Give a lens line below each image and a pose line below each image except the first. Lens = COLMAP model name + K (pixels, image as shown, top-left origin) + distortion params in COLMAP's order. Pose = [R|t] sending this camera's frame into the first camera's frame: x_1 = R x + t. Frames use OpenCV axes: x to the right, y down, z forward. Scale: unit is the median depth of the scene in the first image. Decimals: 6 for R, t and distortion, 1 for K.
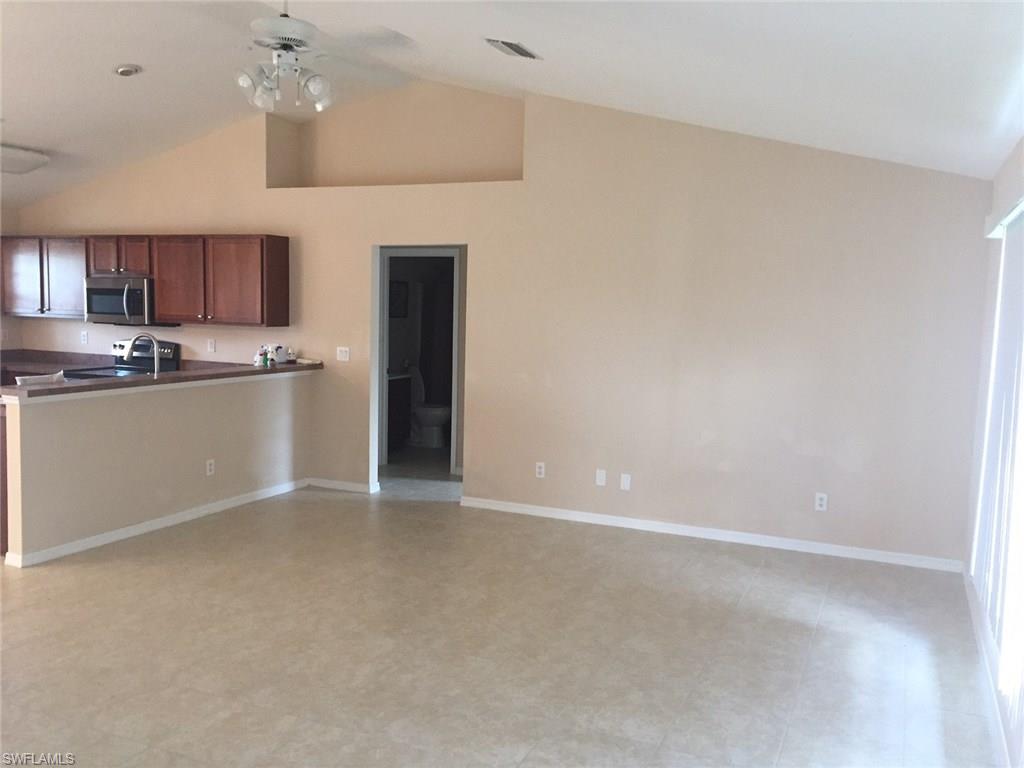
lens RADIAL K [[867.2, 0, 508.9], [0, 867.2, 388.3], [0, 0, 1]] dist [0.070631, -0.084153]
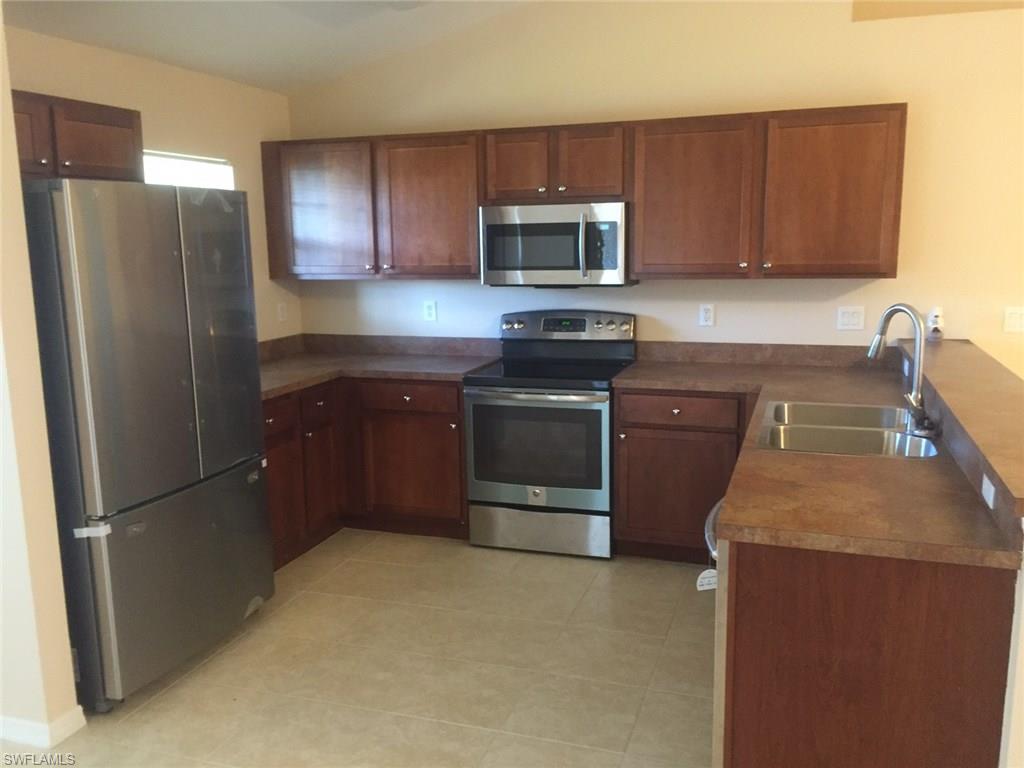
lens RADIAL K [[867.2, 0, 513.0], [0, 867.2, 386.5], [0, 0, 1]] dist [0.070631, -0.084153]
pose [[0.994142, -0.059237, 0.090403, -0.516709], [0.052482, 0.995774, 0.075358, -0.051224], [-0.094485, -0.070172, 0.993050, 0.428039]]
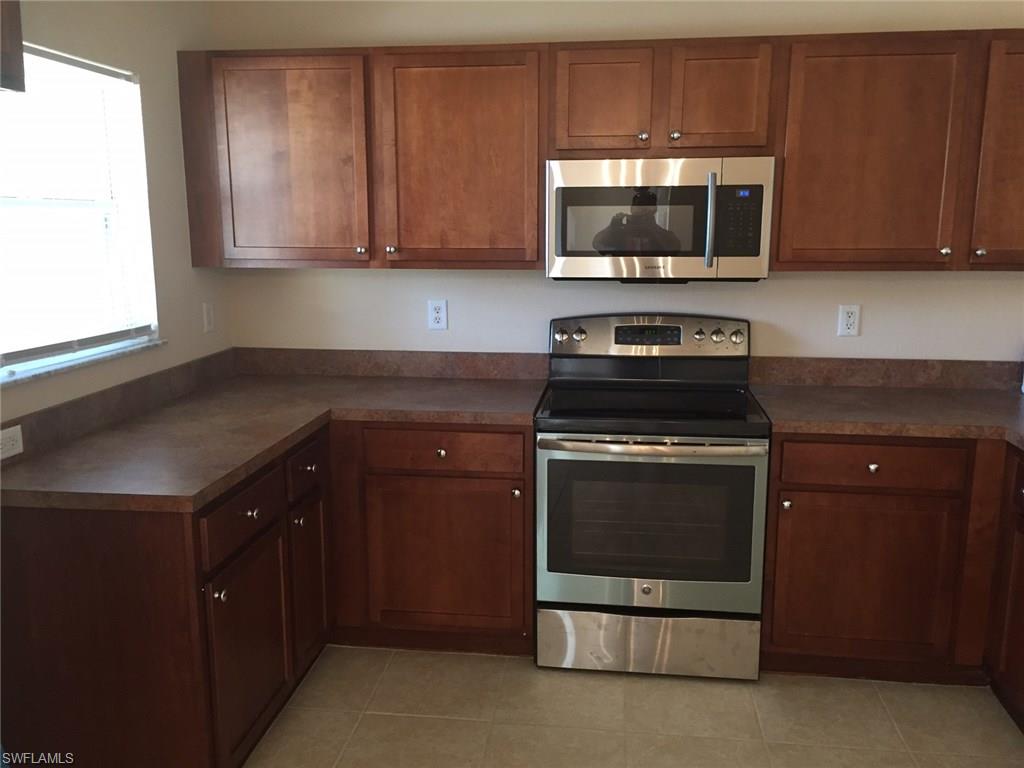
lens RADIAL K [[867.2, 0, 519.8], [0, 867.2, 386.2], [0, 0, 1]] dist [0.070631, -0.084153]
pose [[0.954265, -0.081616, 0.287607, -0.605871], [0.054652, 0.993427, 0.100579, -0.067389], [-0.293925, -0.080260, 0.952453, 0.635350]]
